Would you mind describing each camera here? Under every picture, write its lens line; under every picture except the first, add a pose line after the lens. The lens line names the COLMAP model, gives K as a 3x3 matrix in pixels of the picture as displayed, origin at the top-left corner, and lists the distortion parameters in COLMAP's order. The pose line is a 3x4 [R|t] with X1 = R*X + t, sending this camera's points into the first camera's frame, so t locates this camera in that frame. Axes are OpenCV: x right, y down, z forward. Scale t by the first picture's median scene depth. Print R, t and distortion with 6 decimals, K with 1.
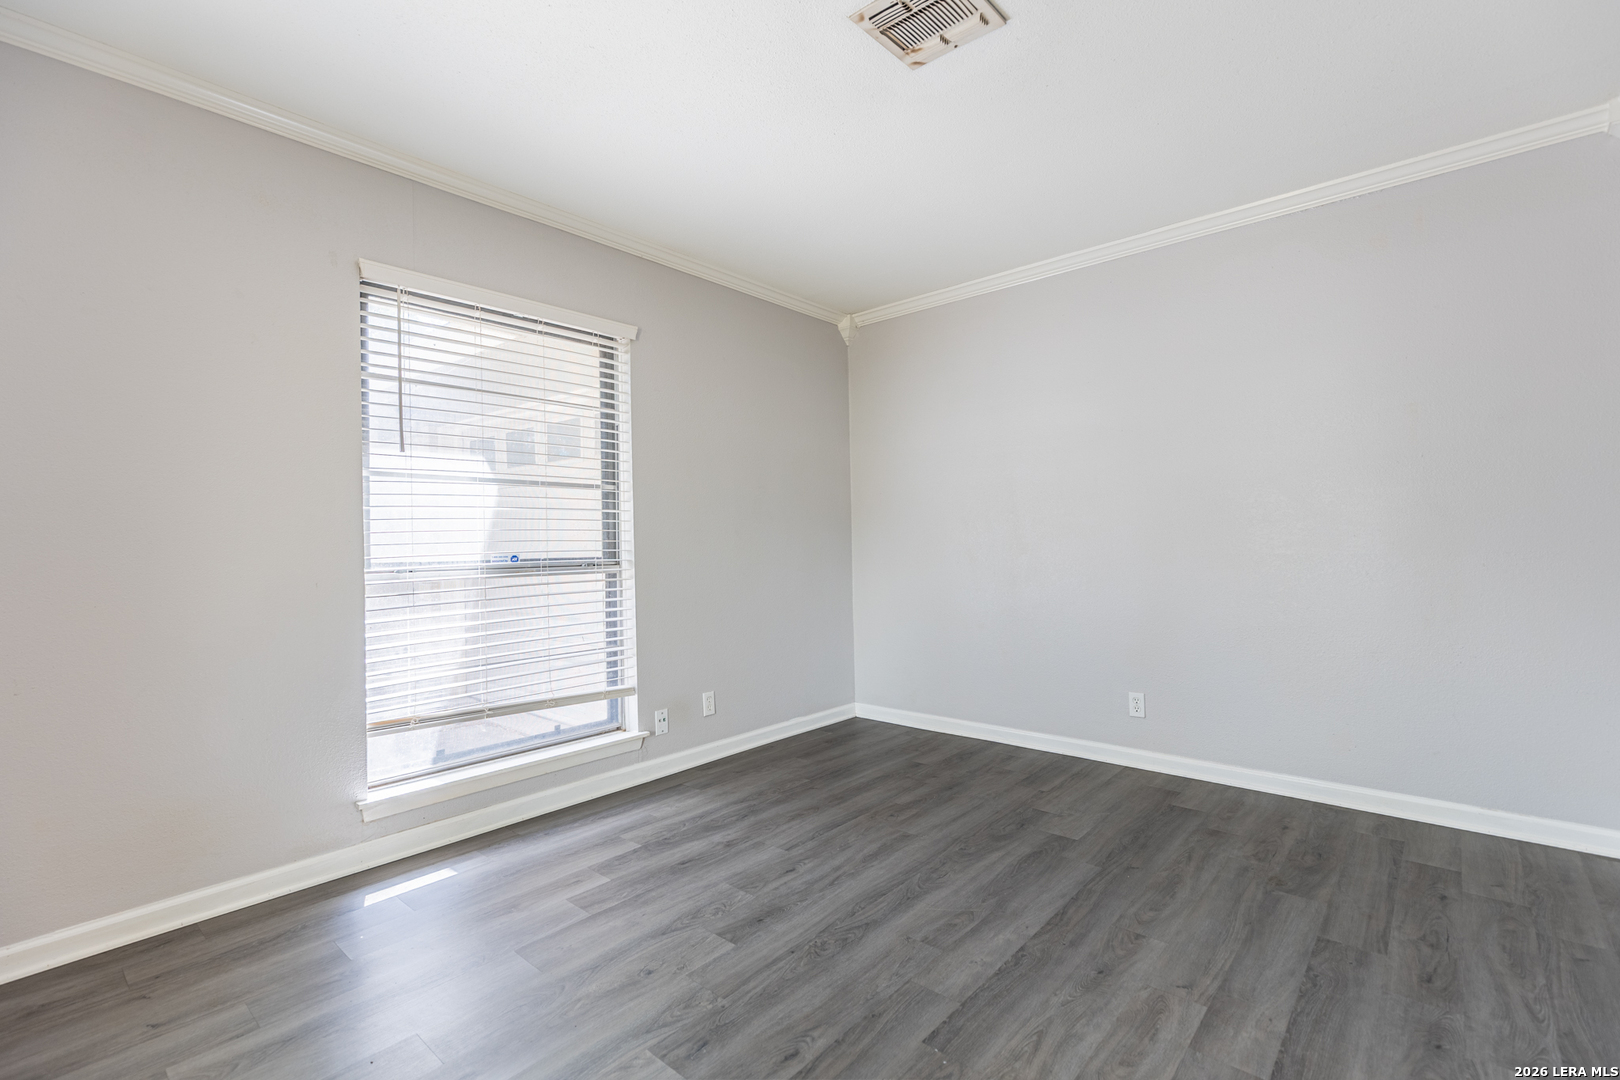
lens RADIAL K [[729.2, 0, 810.1], [0, 729.2, 543.3], [0, 0, 1]] dist [0.008721, -0.001423]
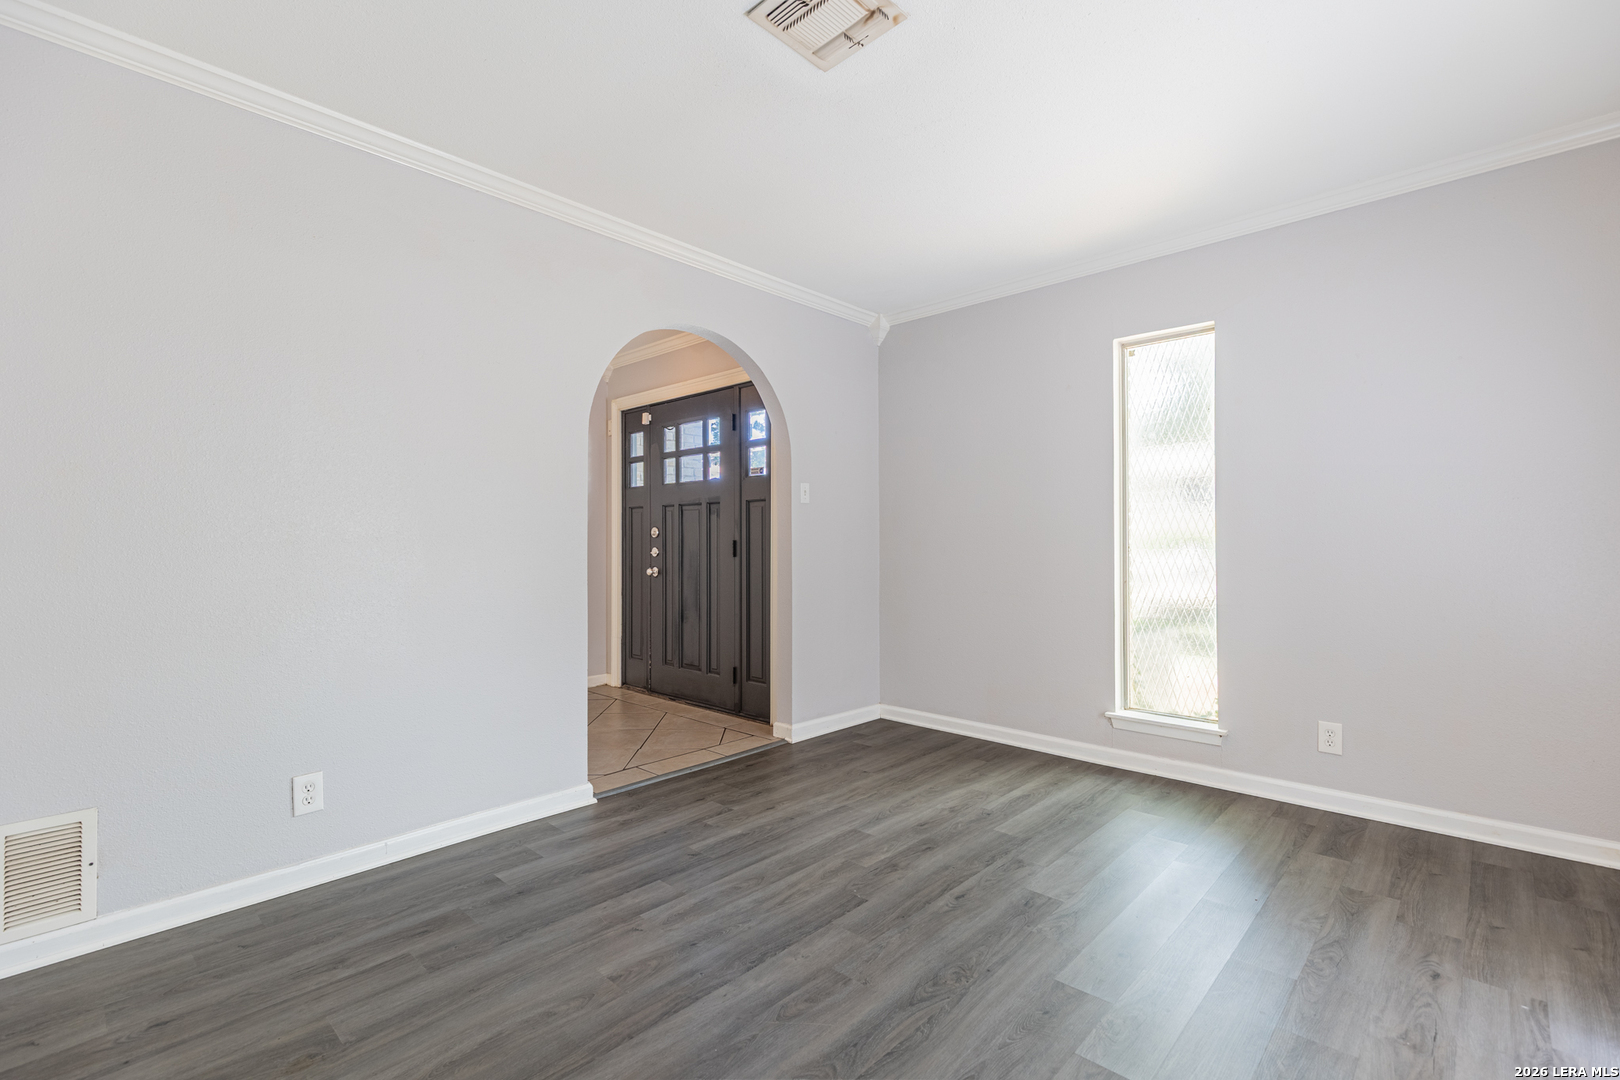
lens RADIAL K [[729.2, 0, 809.3], [0, 729.2, 543.1], [0, 0, 1]] dist [0.008721, -0.001423]
pose [[-0.999106, 0.021546, 0.036383, 0.167439], [0.021702, 0.999757, 0.003902, -0.009970], [-0.036290, 0.004688, -0.999330, 2.011154]]
